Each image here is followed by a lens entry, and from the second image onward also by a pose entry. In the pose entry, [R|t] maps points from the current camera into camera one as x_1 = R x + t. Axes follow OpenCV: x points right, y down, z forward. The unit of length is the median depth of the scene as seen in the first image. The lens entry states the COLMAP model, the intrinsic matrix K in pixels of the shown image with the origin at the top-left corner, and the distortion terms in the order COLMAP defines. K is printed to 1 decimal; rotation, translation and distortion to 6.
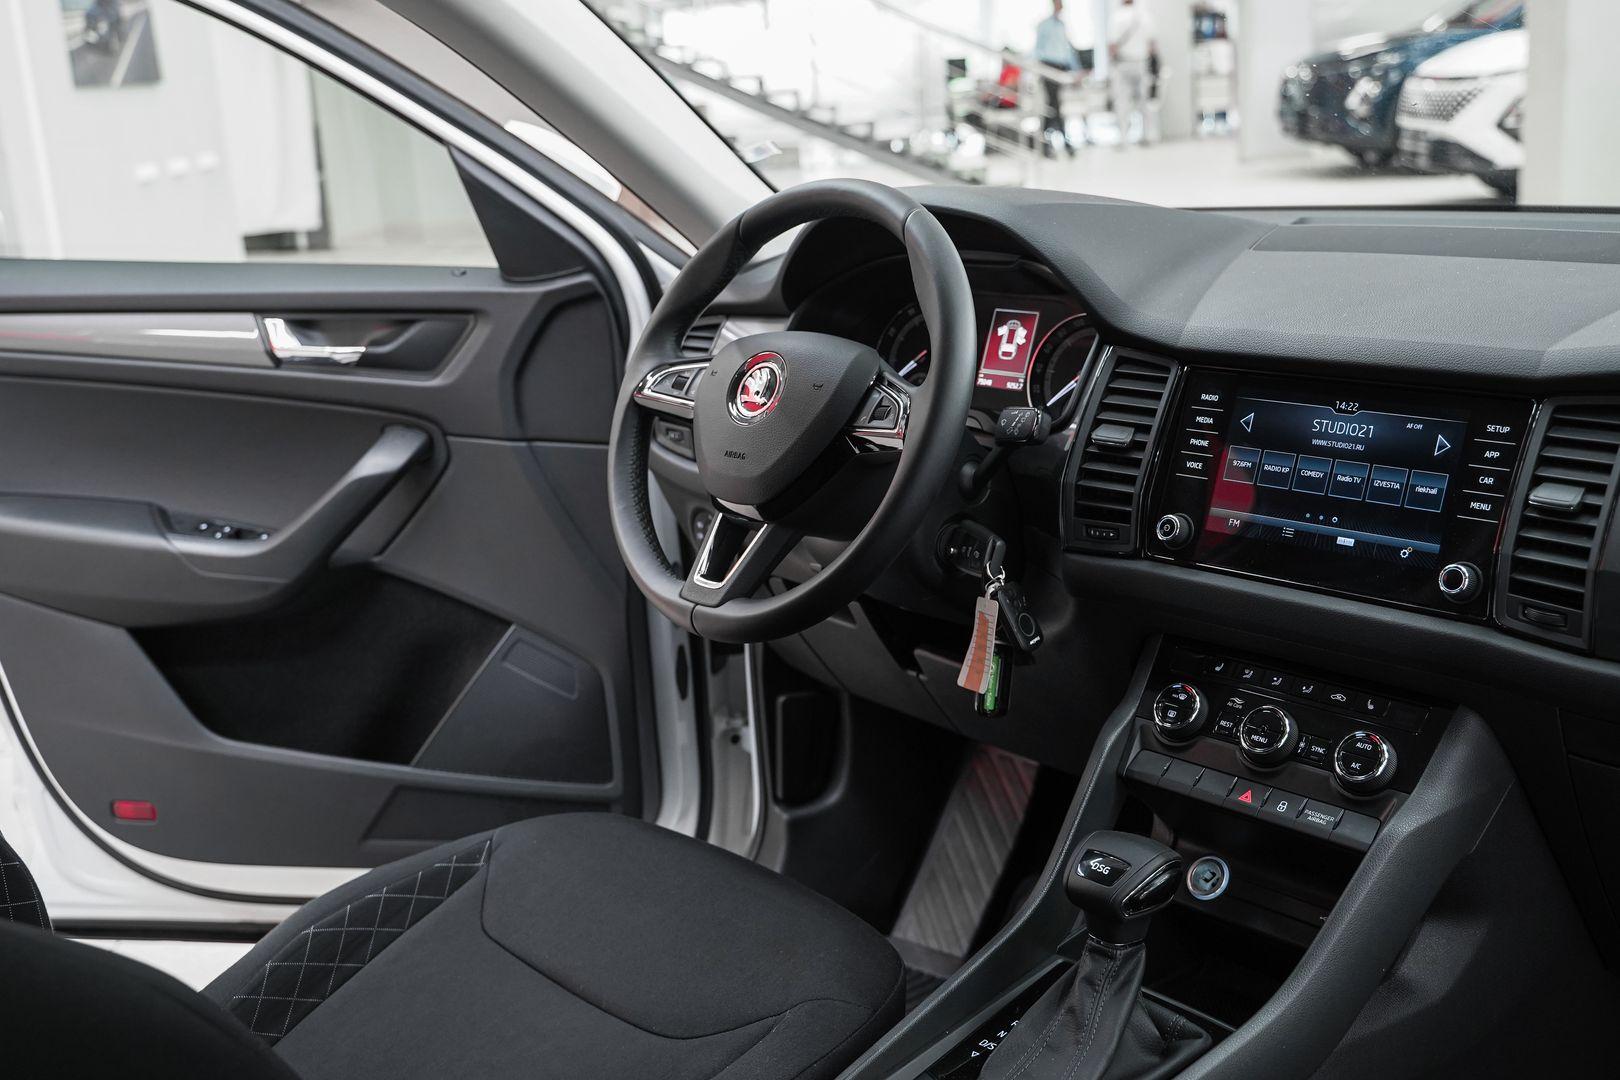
lens RADIAL K [[1723.2, 0, 786.3], [0, 1723.2, 483.7], [0, 0, 1]] dist [-0.053171, 0.040675]
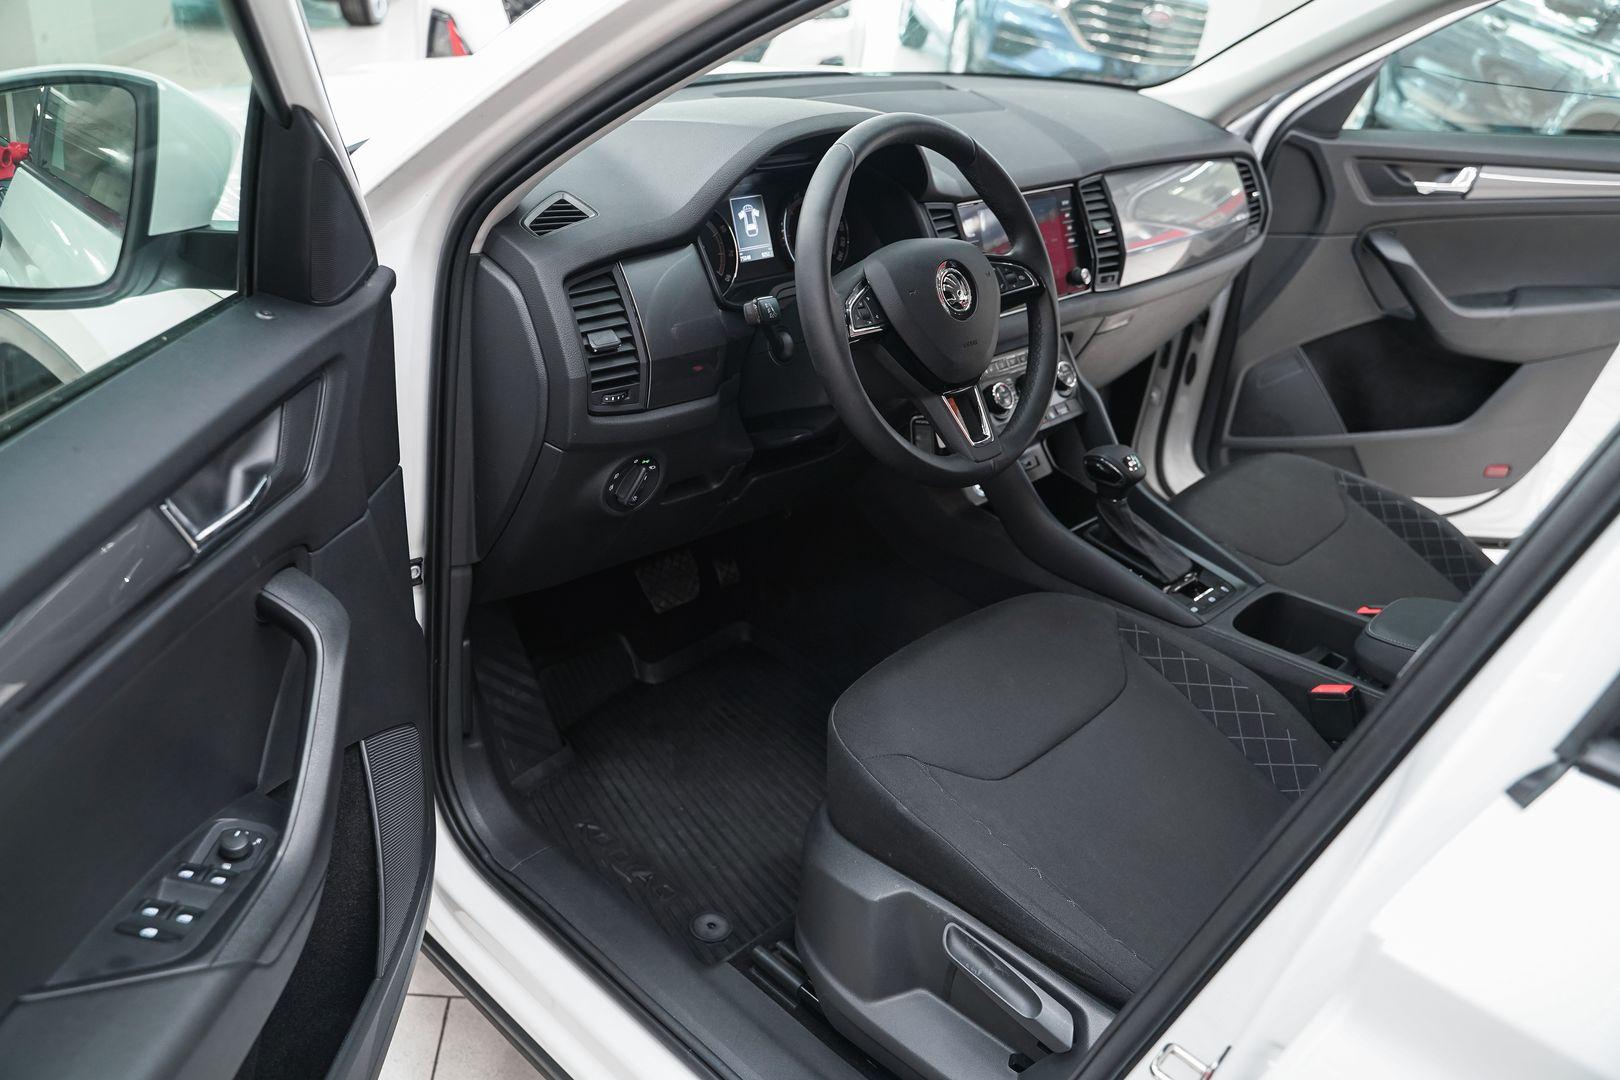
lens RADIAL K [[1311.8, 0, 810.0], [0, 1311.8, 540.0], [0, 0, 1]] dist [-0.119567, 0.093259]
pose [[-0.088881, -0.422848, 0.901831, -0.960429], [0.134661, 0.892001, 0.431510, -0.322318], [-0.986897, 0.159795, -0.022341, 1.158426]]
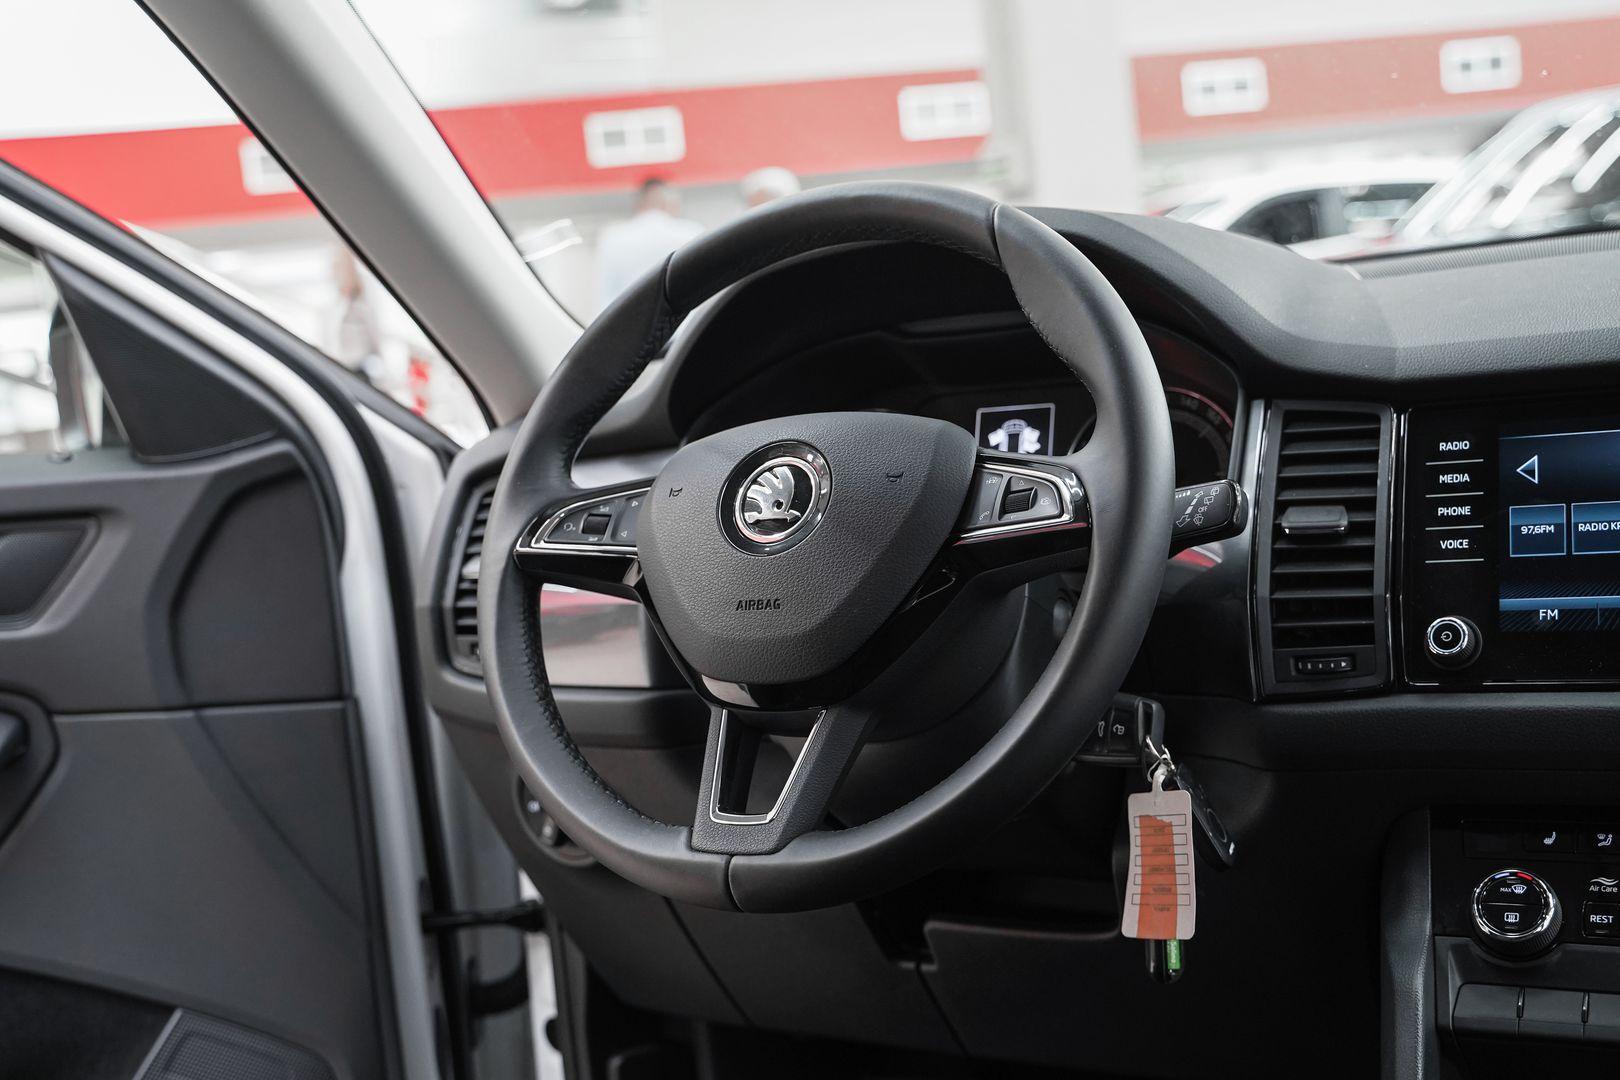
lens RADIAL K [[1957.4, 0, 790.8], [0, 1957.4, 523.0], [0, 0, 1]] dist [0.006638, 0.049209]
pose [[0.943393, -0.068599, 0.324506, -0.242706], [0.122415, 0.981316, -0.148435, 0.059595], [-0.308261, 0.179757, 0.934164, 0.336714]]
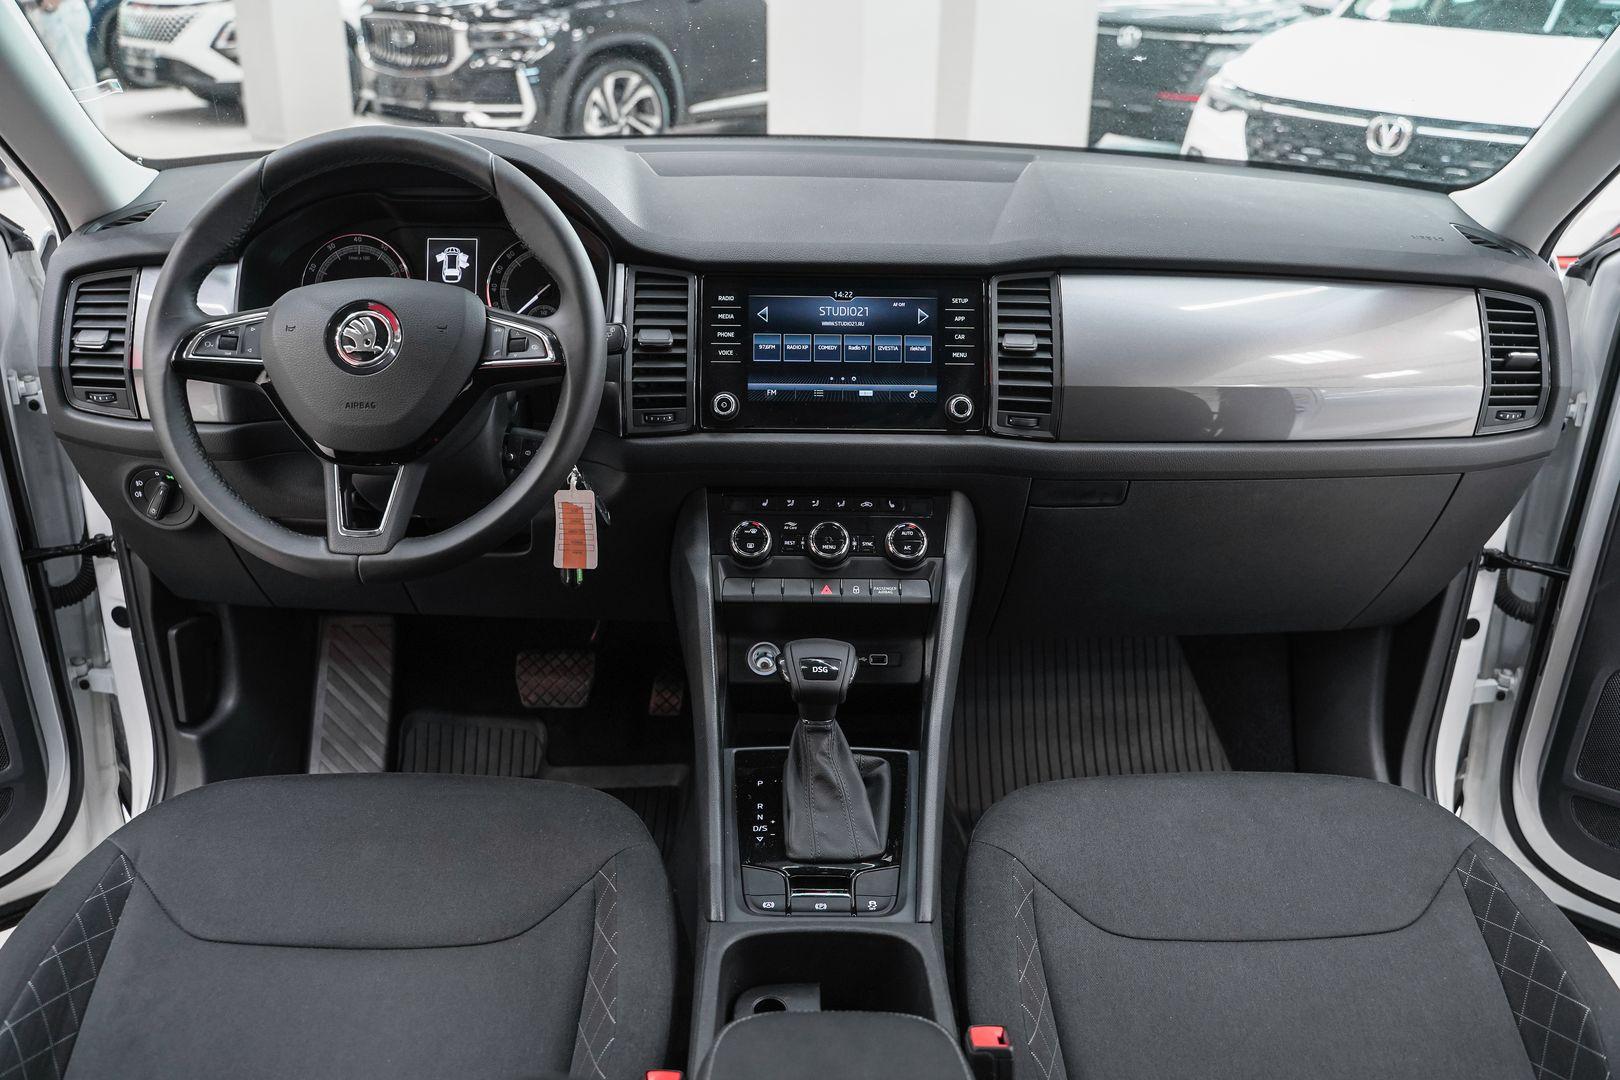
lens RADIAL K [[1311.8, 0, 810.0], [0, 1311.8, 540.0], [0, 0, 1]] dist [-0.119567, 0.093259]
pose [[0.647710, -0.239255, 0.723345, -0.429967], [0.116556, 0.969354, 0.216257, -0.073942], [-0.752918, -0.055762, 0.655747, 0.289324]]
